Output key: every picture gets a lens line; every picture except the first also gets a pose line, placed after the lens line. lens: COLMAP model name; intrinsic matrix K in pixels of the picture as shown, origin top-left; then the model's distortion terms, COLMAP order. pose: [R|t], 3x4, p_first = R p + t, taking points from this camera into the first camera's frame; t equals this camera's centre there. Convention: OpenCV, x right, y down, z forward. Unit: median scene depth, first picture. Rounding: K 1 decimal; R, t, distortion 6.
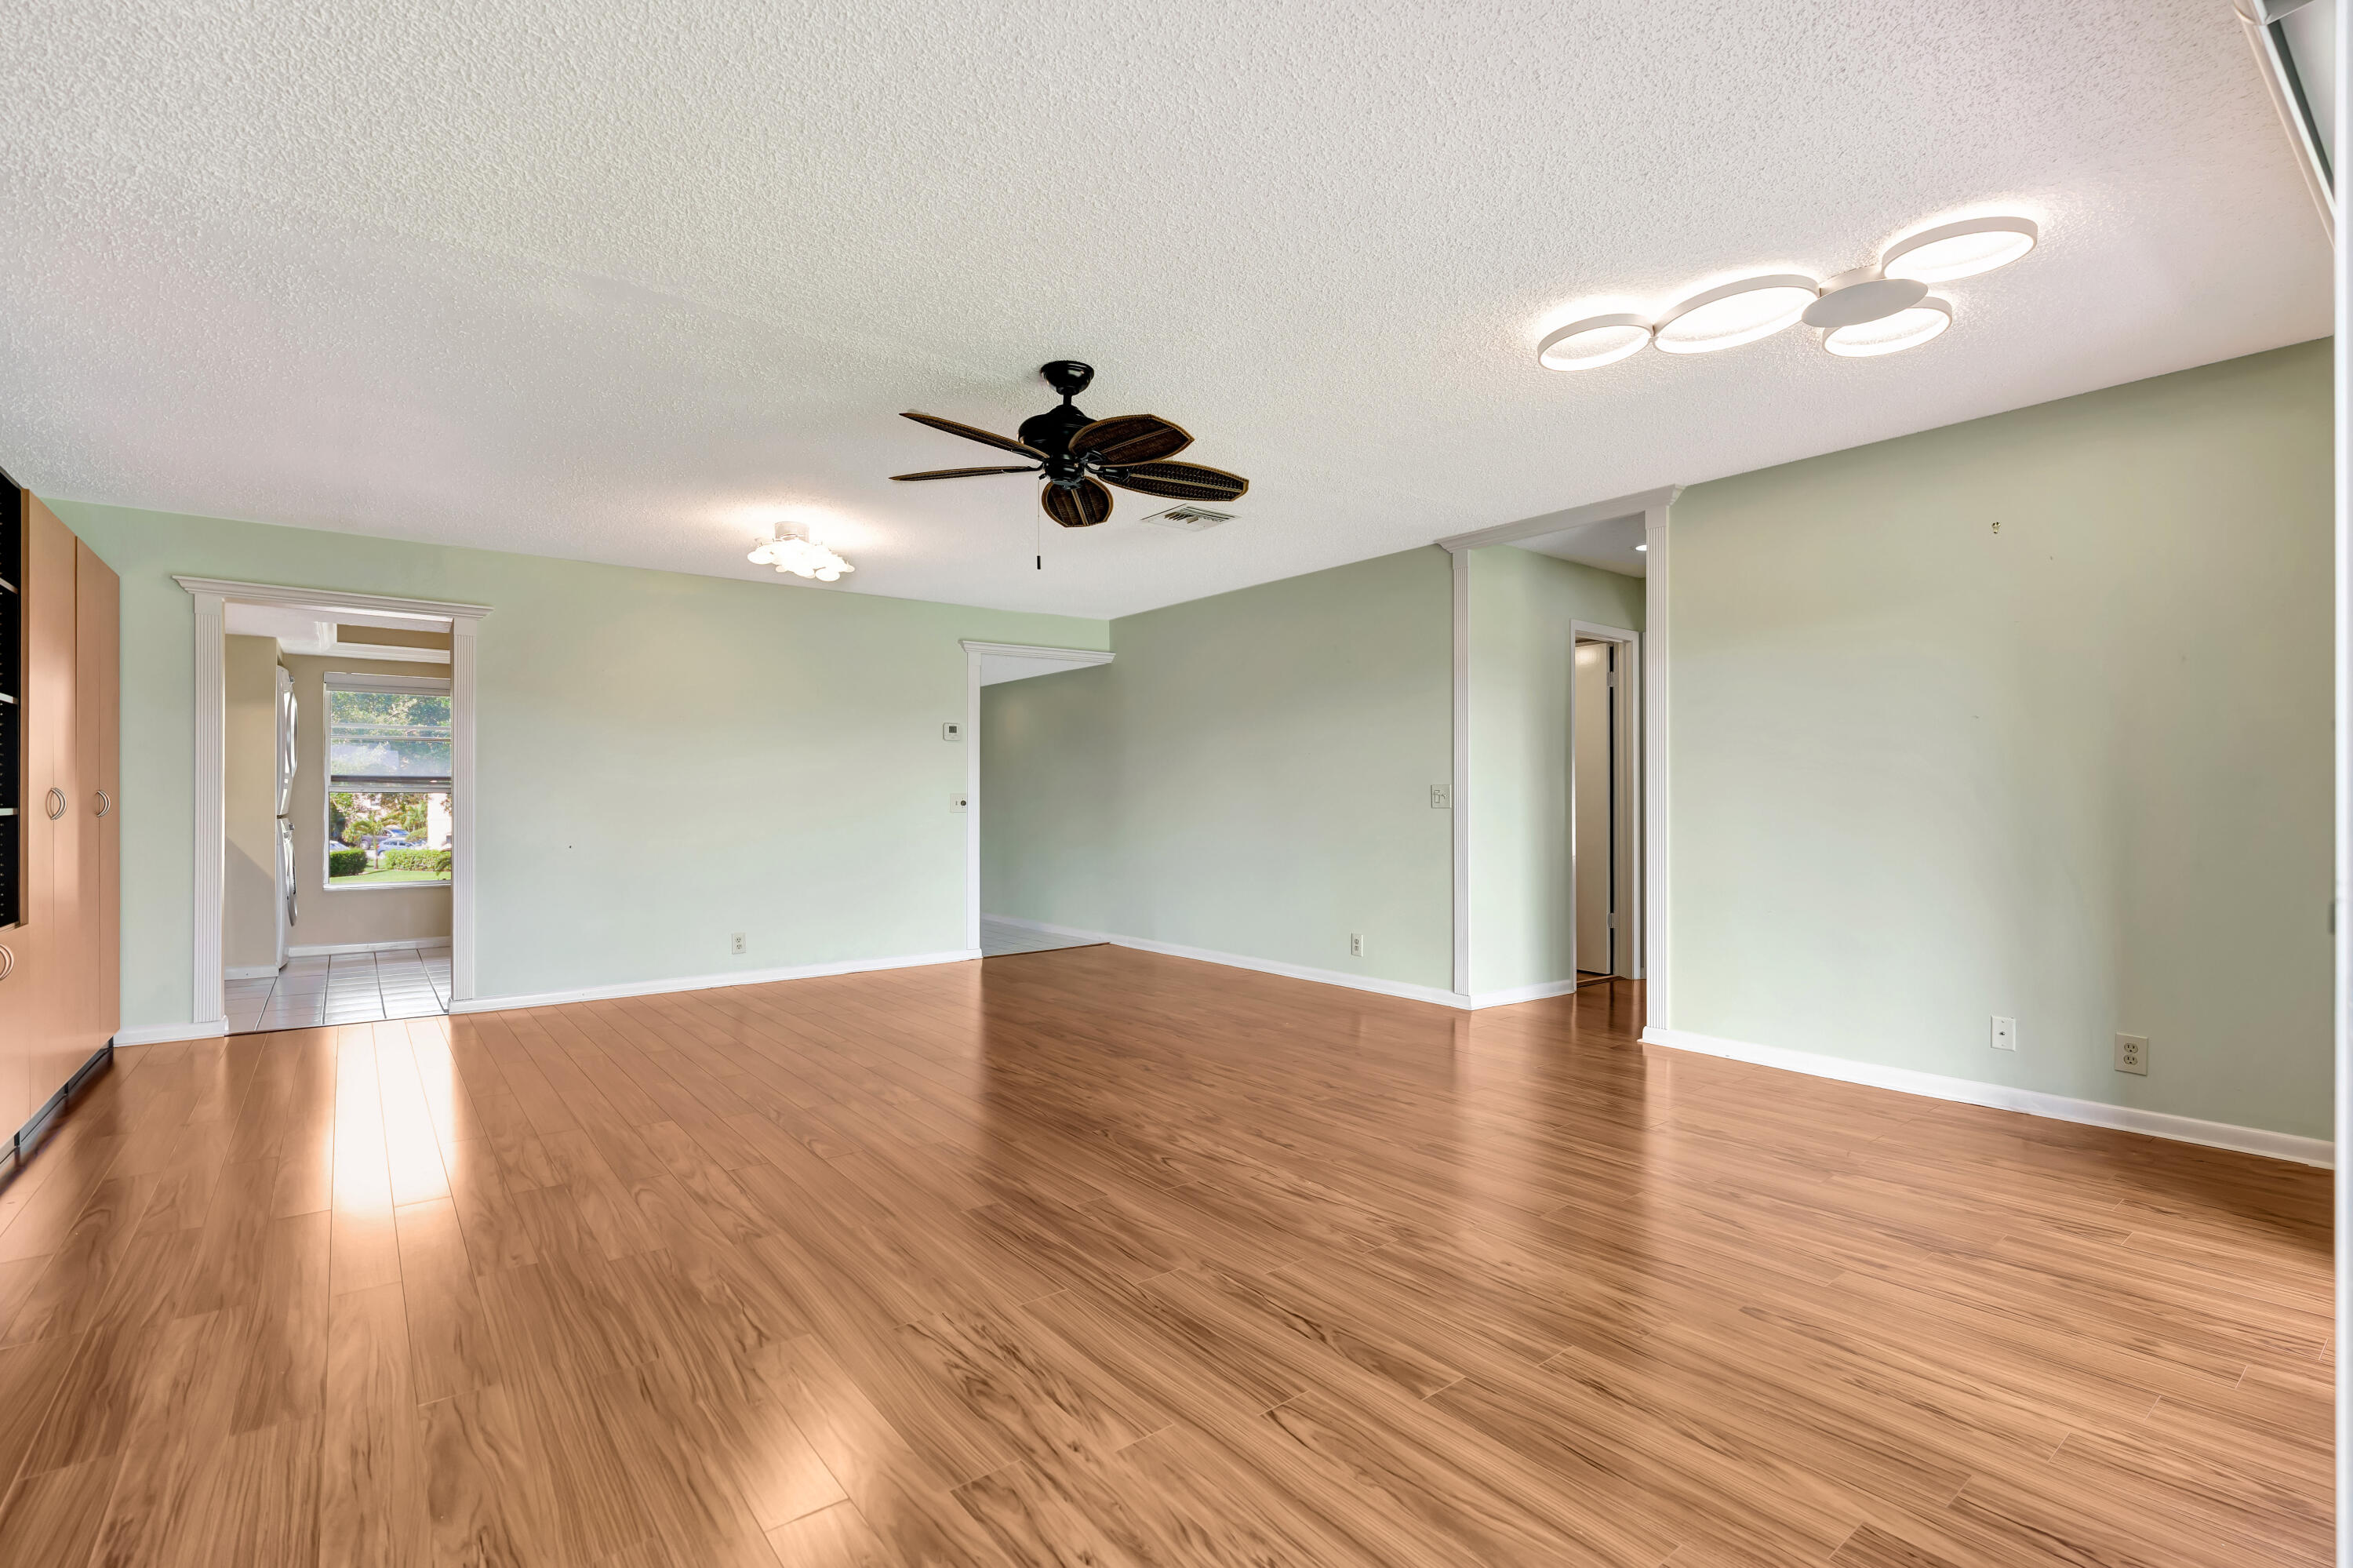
lens RADIAL K [[1058.0, 0, 1165.9], [0, 1058.0, 788.7], [0, 0, 1]] dist [-0.004337, 0.001095]
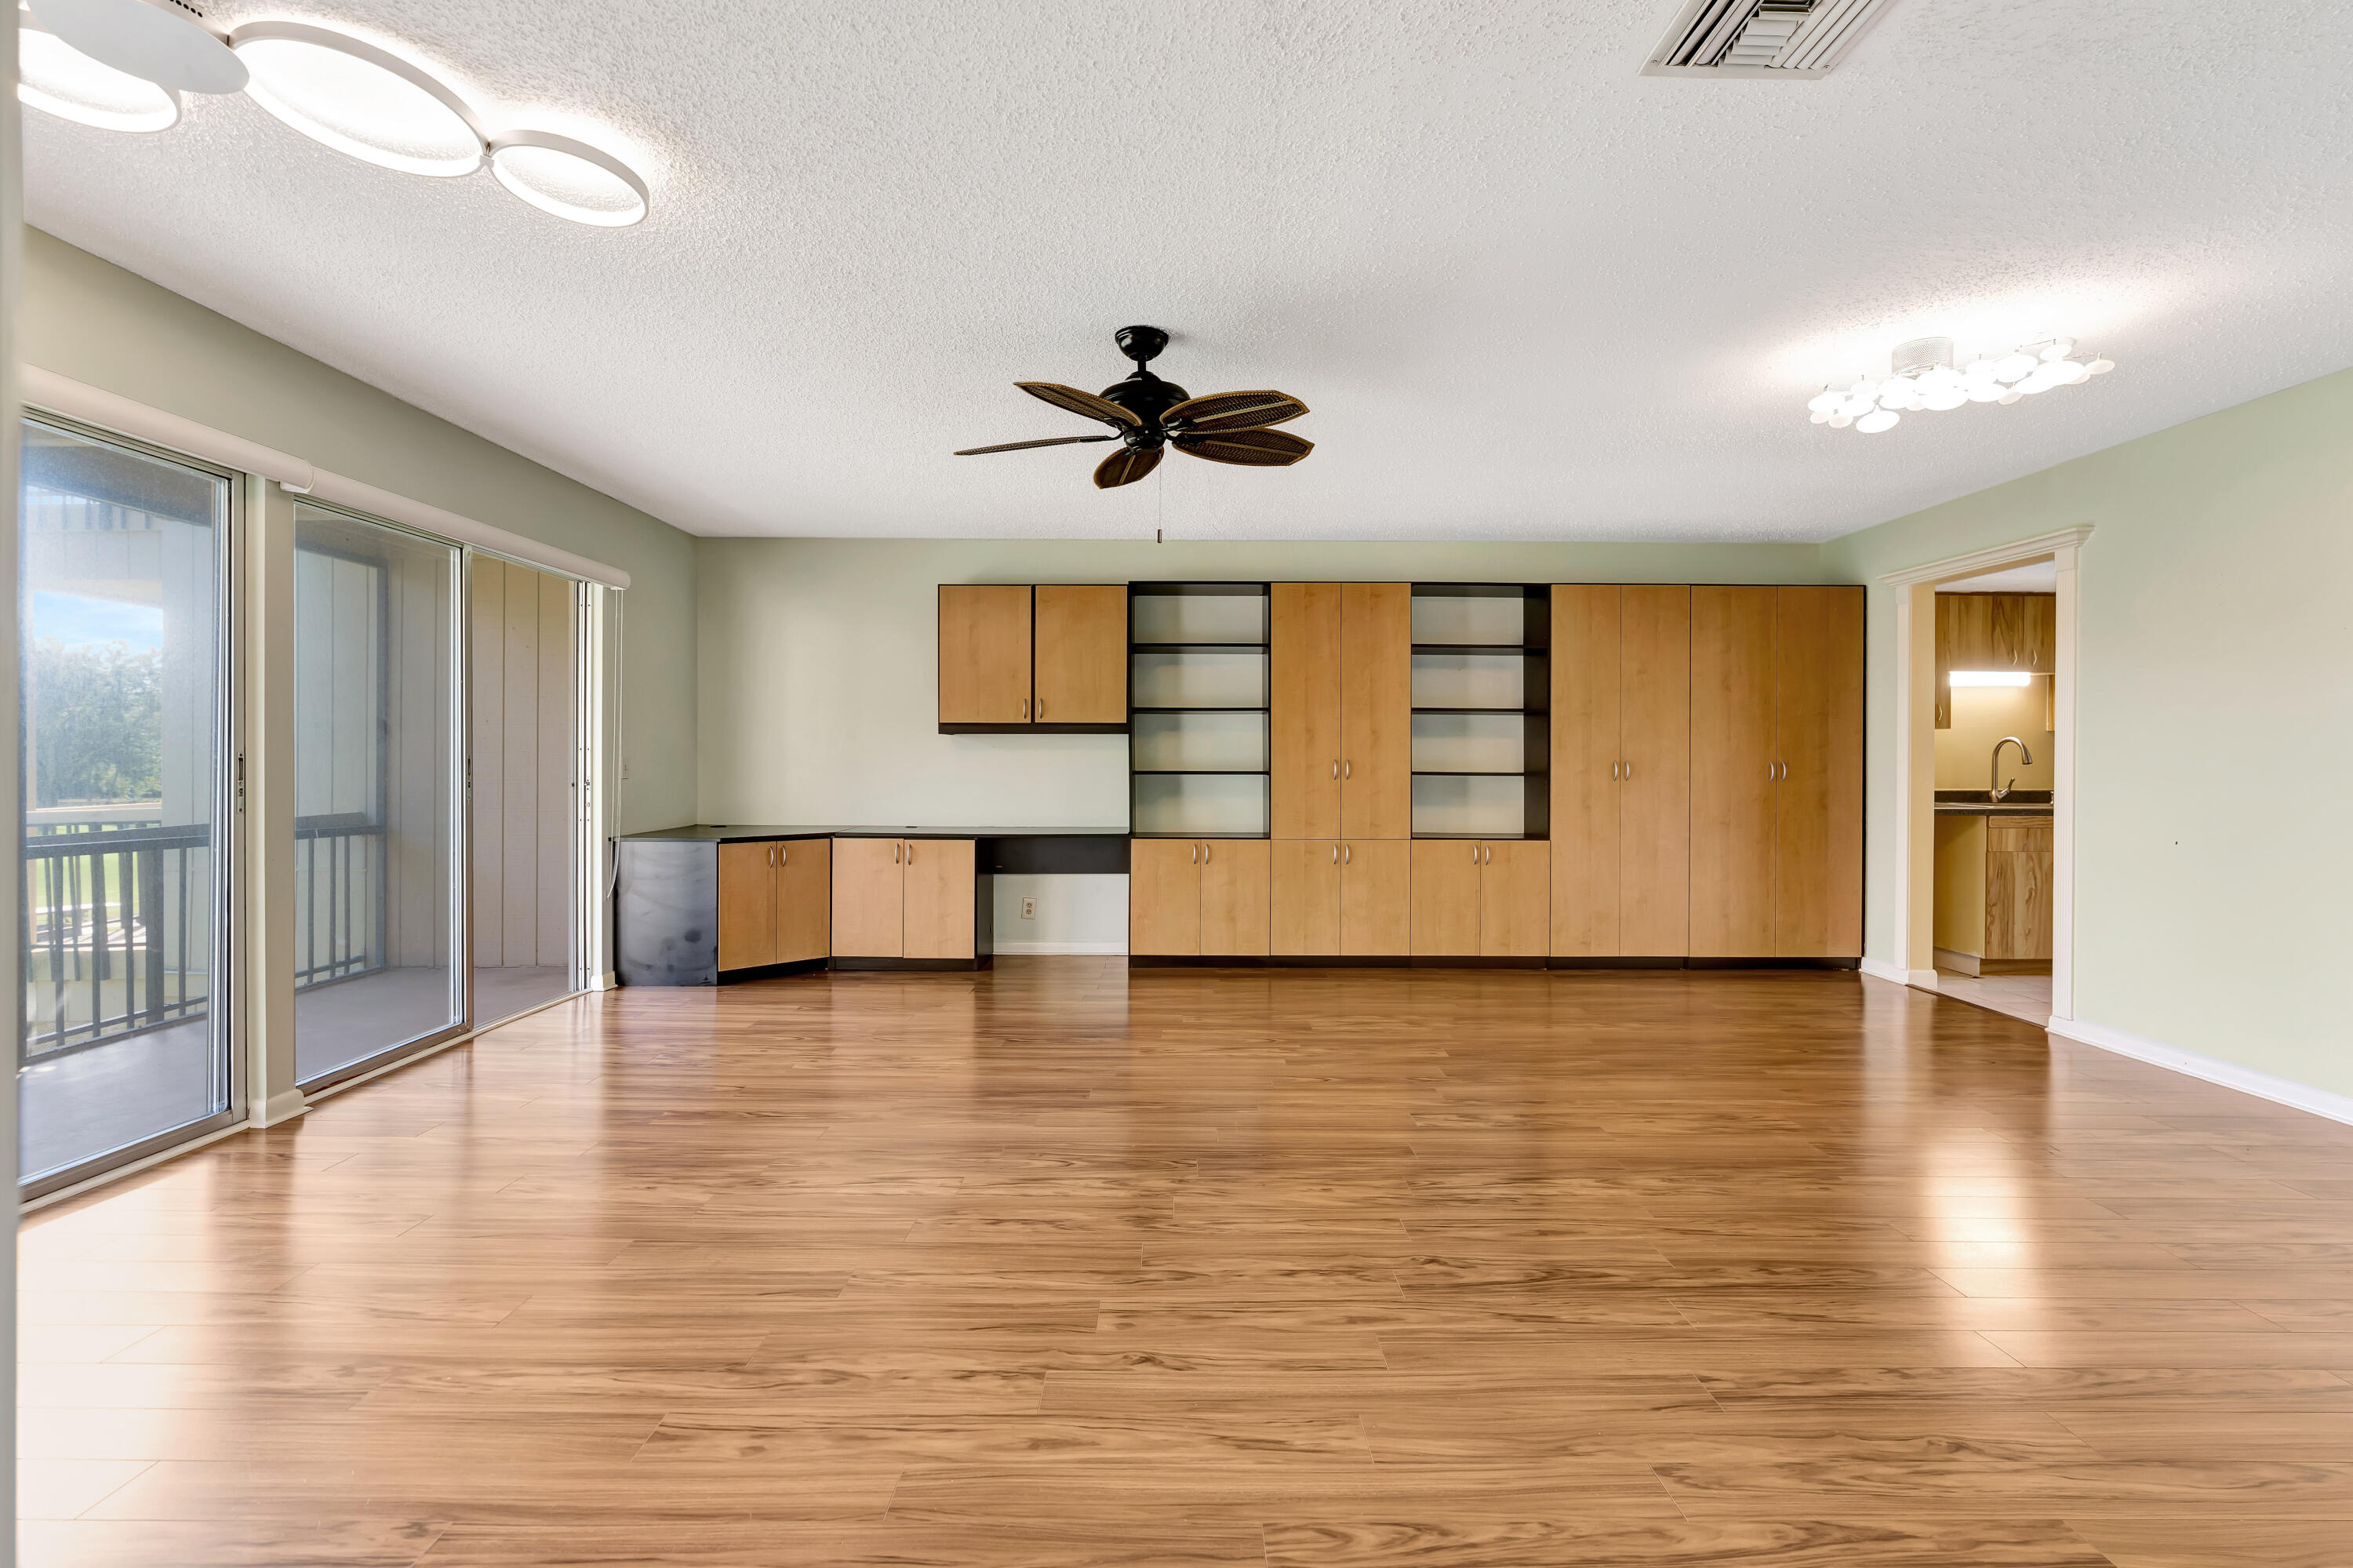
lens RADIAL K [[1058.0, 0, 1171.3], [0, 1058.0, 782.1], [0, 0, 1]] dist [-0.004337, 0.001095]
pose [[-0.605155, 0.013911, -0.795986, 0.569218], [-0.000954, 0.999834, 0.018199, 0.003576], [0.796107, 0.011773, -0.605041, 1.377787]]
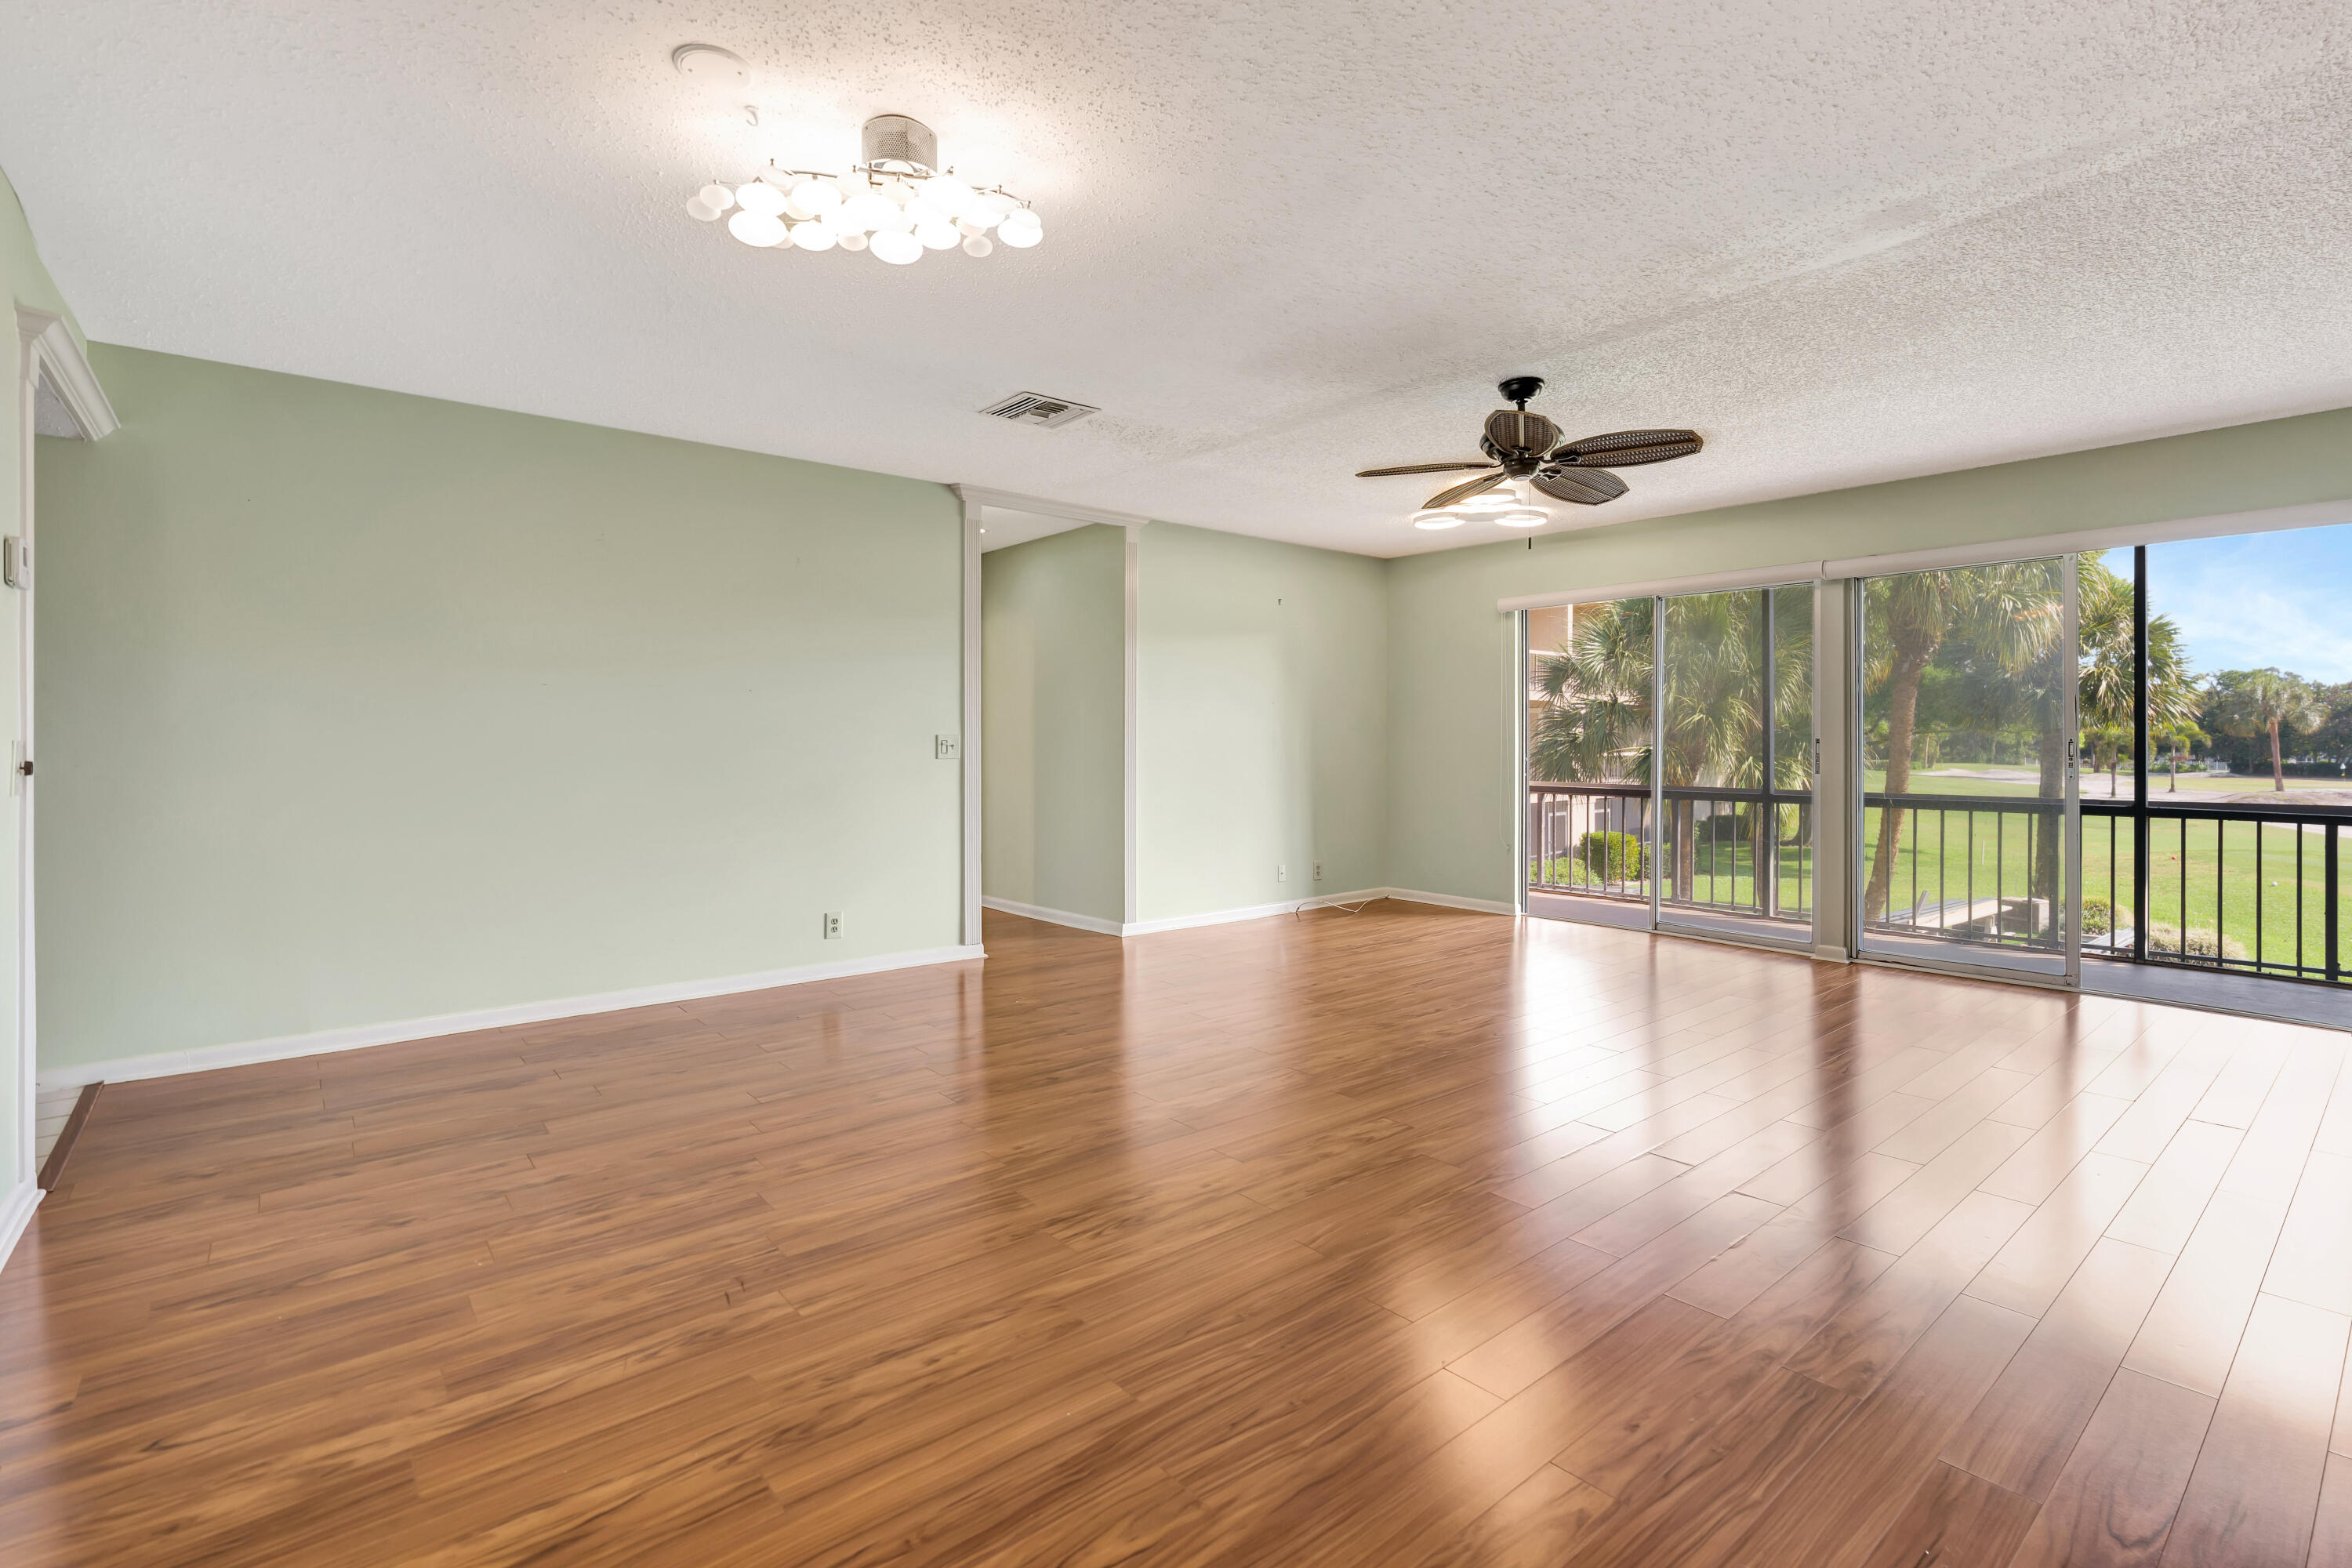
lens RADIAL K [[1100.9, 0, 1134.3], [0, 1100.9, 748.1], [0, 0, 1]] dist [0.007448, -0.000797]
pose [[0.000832, 0.000316, 1.000000, -1.094686], [0.000822, 1.000000, -0.000317, 0.012841], [-0.999999, 0.000823, 0.000832, 1.212416]]
